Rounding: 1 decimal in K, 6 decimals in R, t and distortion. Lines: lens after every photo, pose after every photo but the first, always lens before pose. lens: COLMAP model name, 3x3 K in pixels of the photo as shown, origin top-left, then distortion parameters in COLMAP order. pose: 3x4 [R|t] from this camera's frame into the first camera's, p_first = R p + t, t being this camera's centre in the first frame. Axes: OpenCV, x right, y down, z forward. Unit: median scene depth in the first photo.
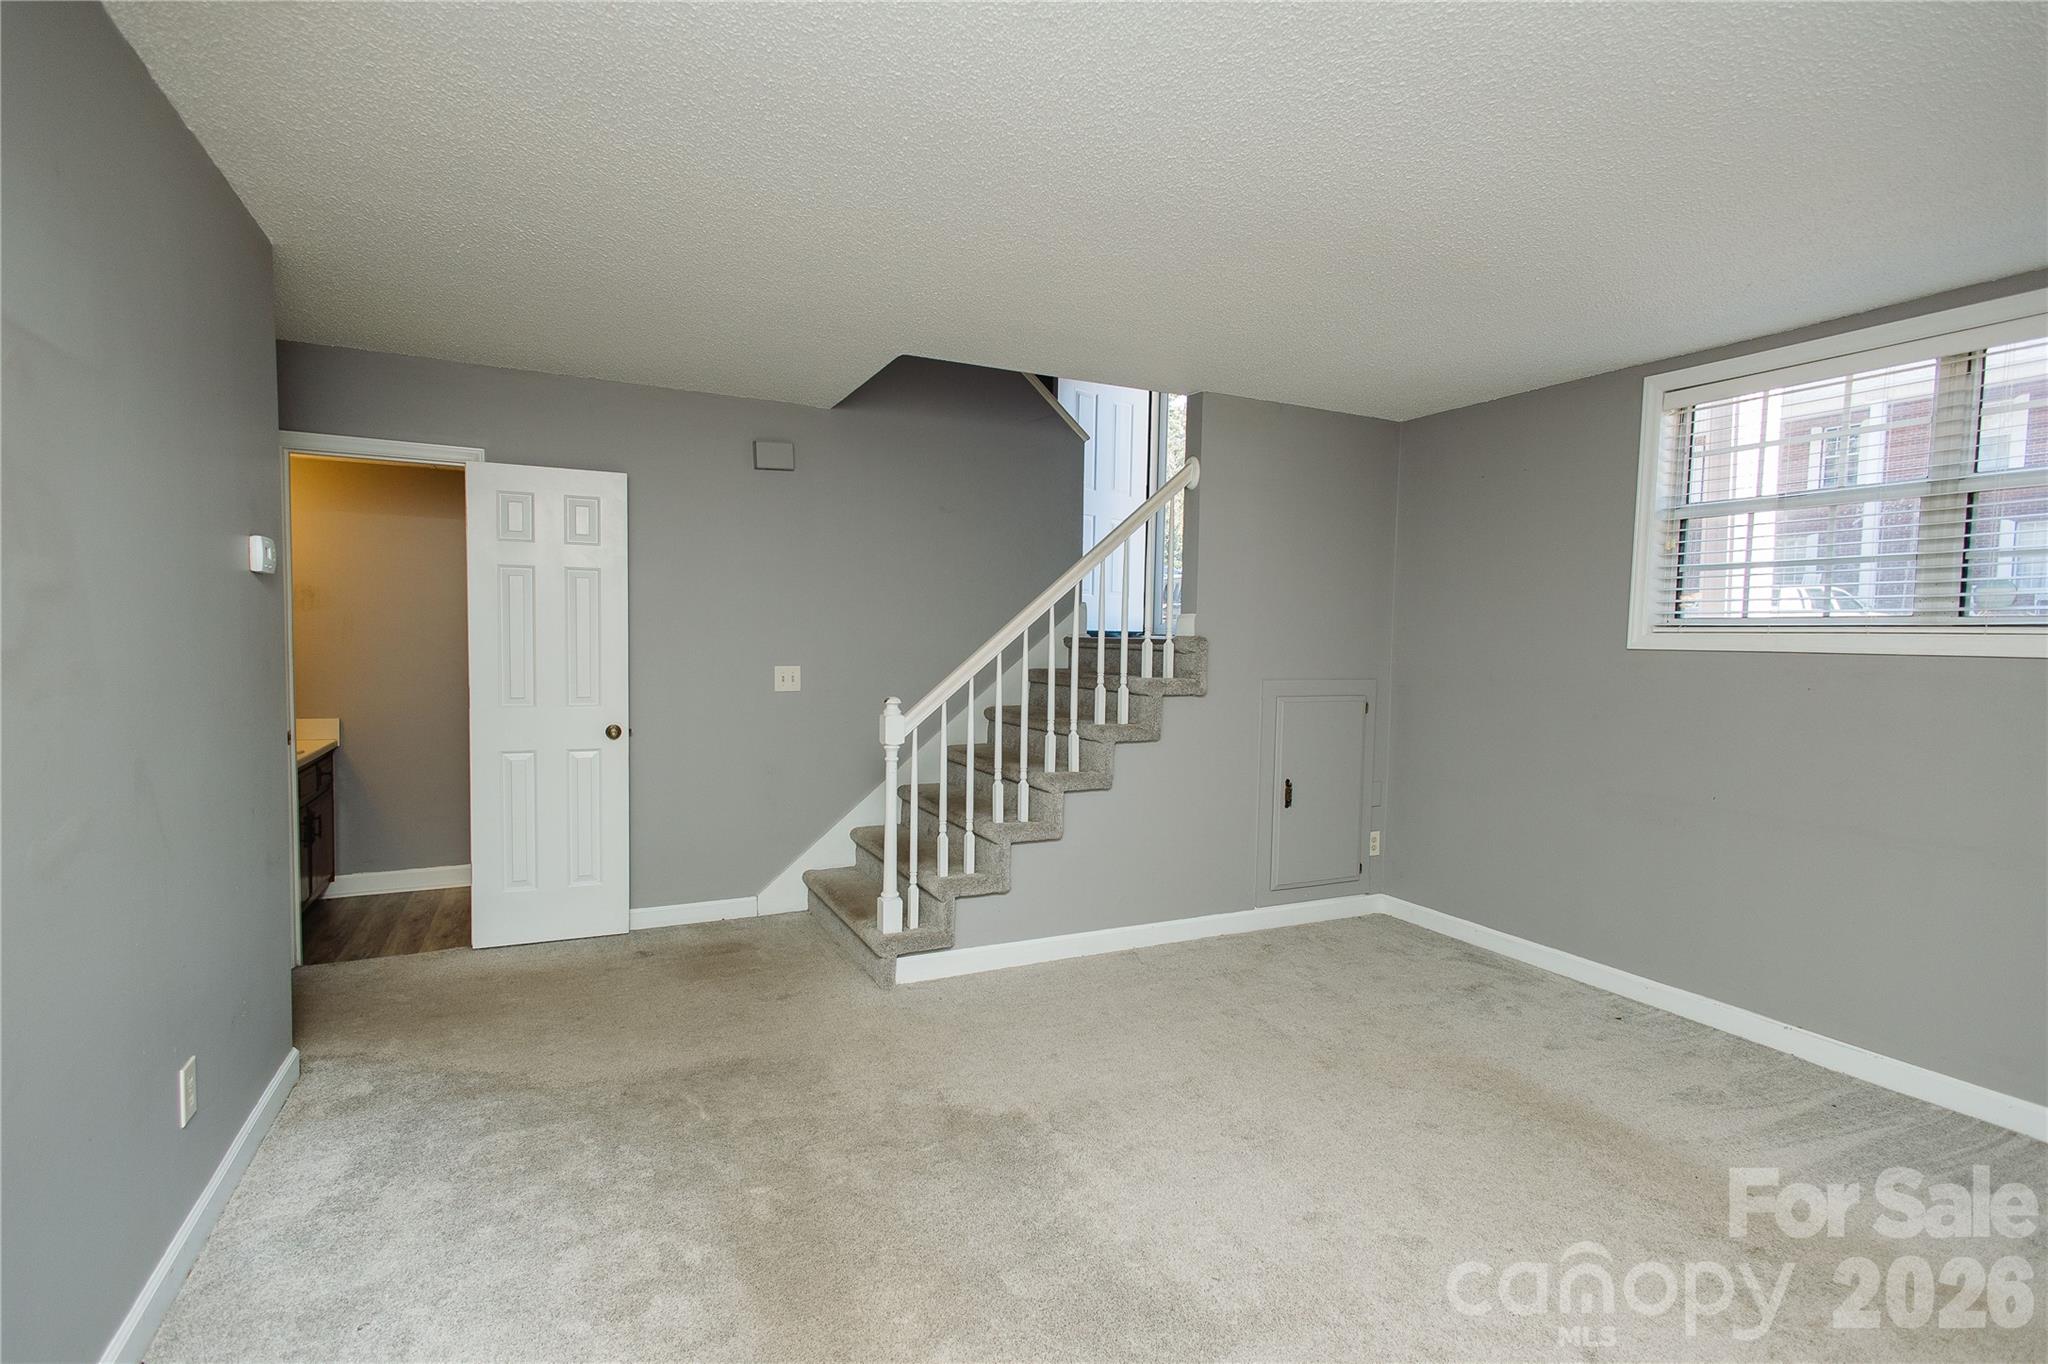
lens RADIAL K [[954.8, 0, 1021.3], [0, 954.8, 681.4], [0, 0, 1]] dist [0.010738, -0.000061]
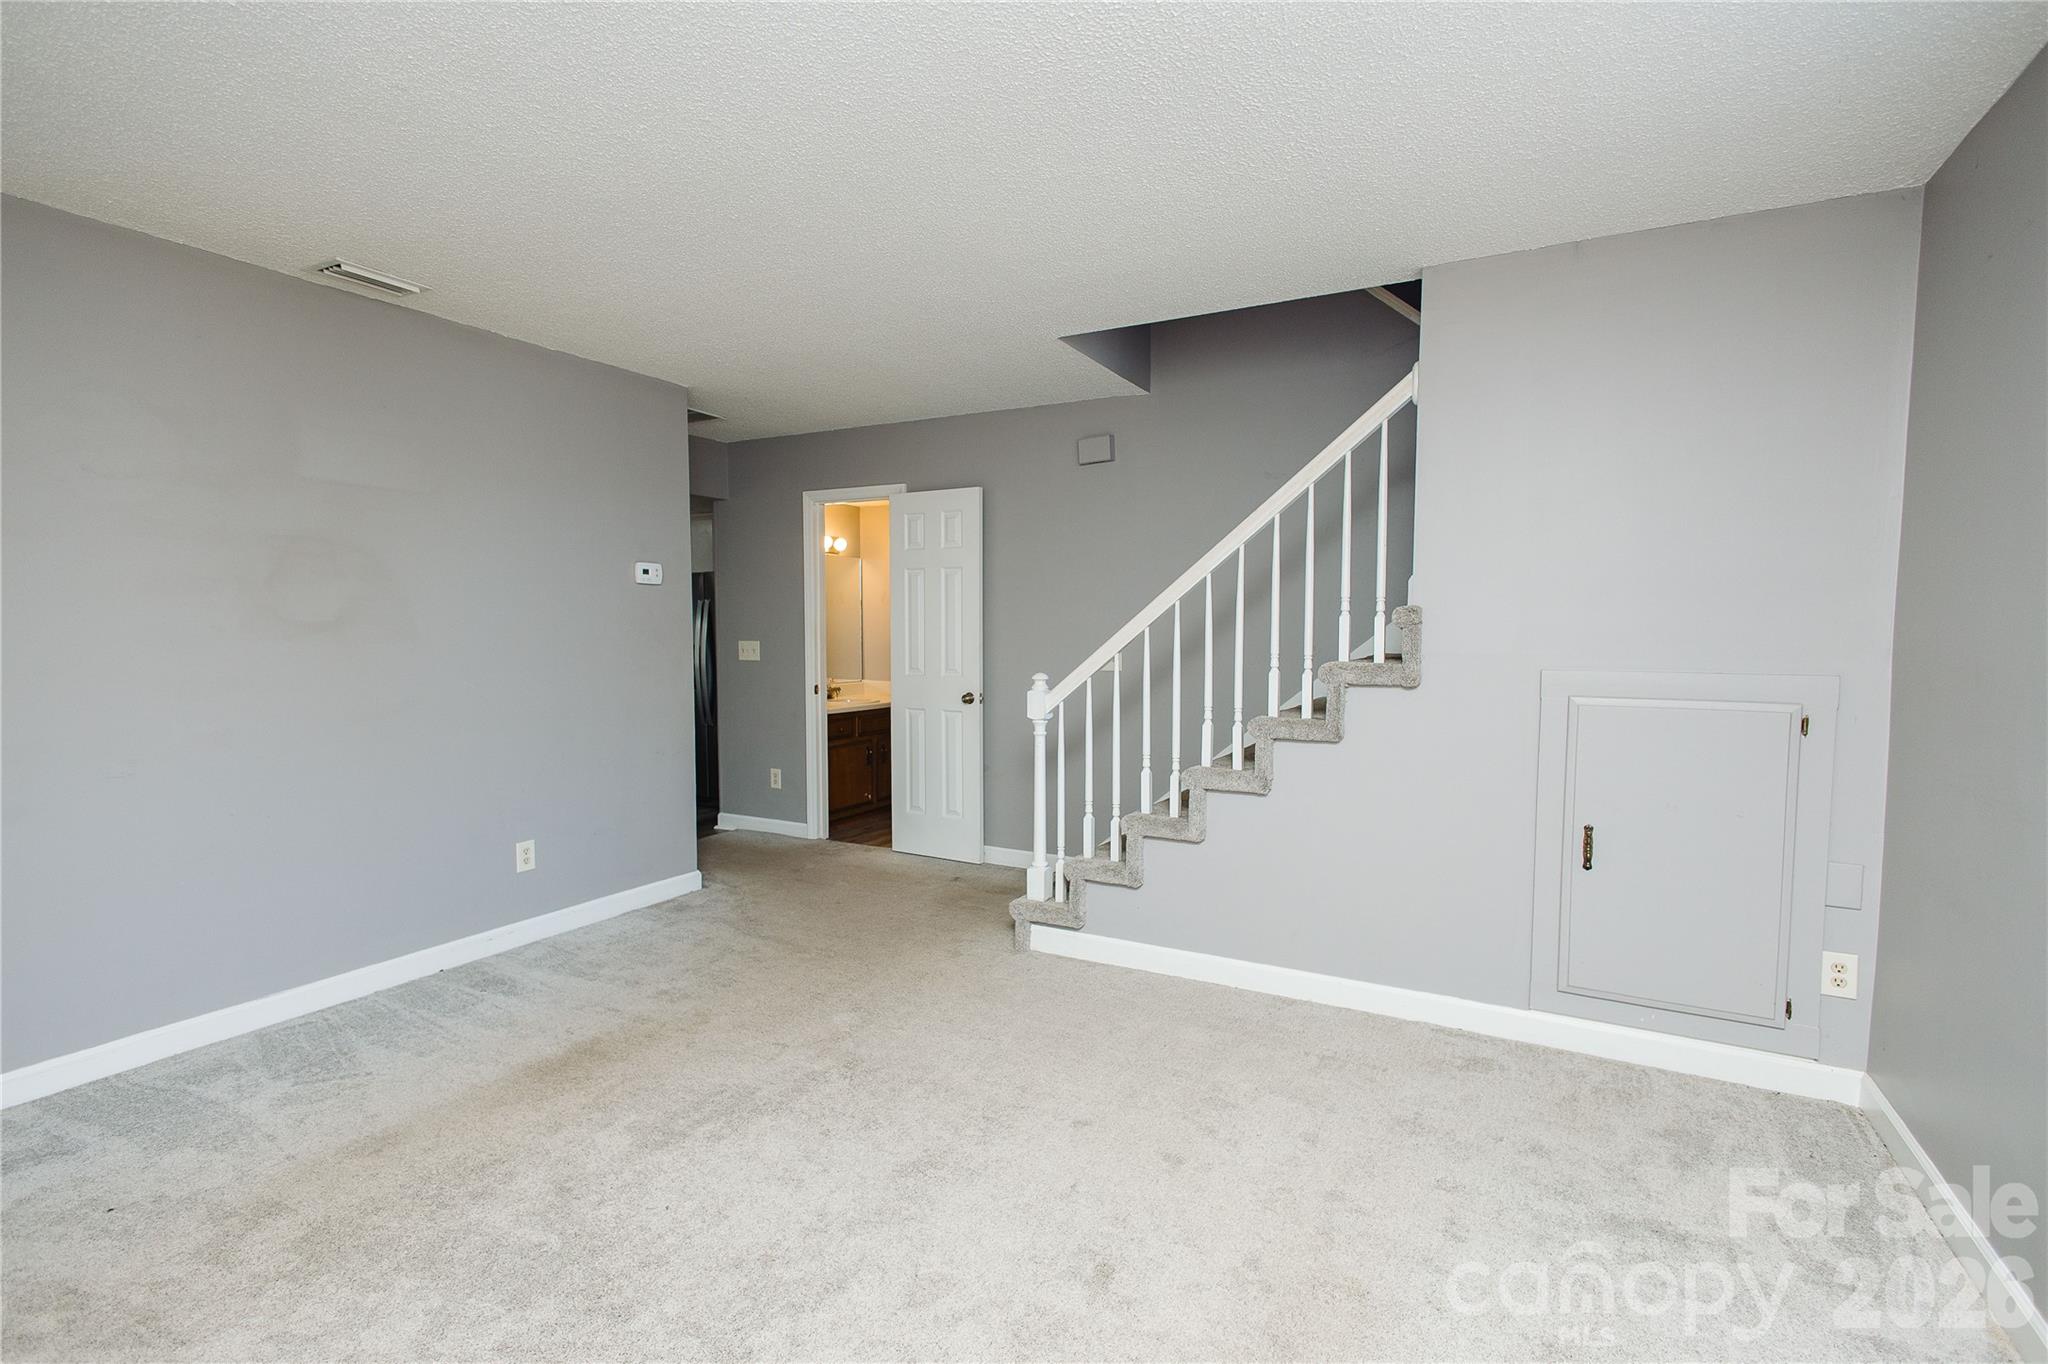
lens RADIAL K [[954.8, 0, 1021.9], [0, 954.8, 689.3], [0, 0, 1]] dist [0.010738, -0.000061]
pose [[0.575788, 0.037272, -0.816749, 0.661014], [-0.028775, 0.999265, 0.025315, 0.008307], [0.817092, 0.008926, 0.576438, 0.368164]]
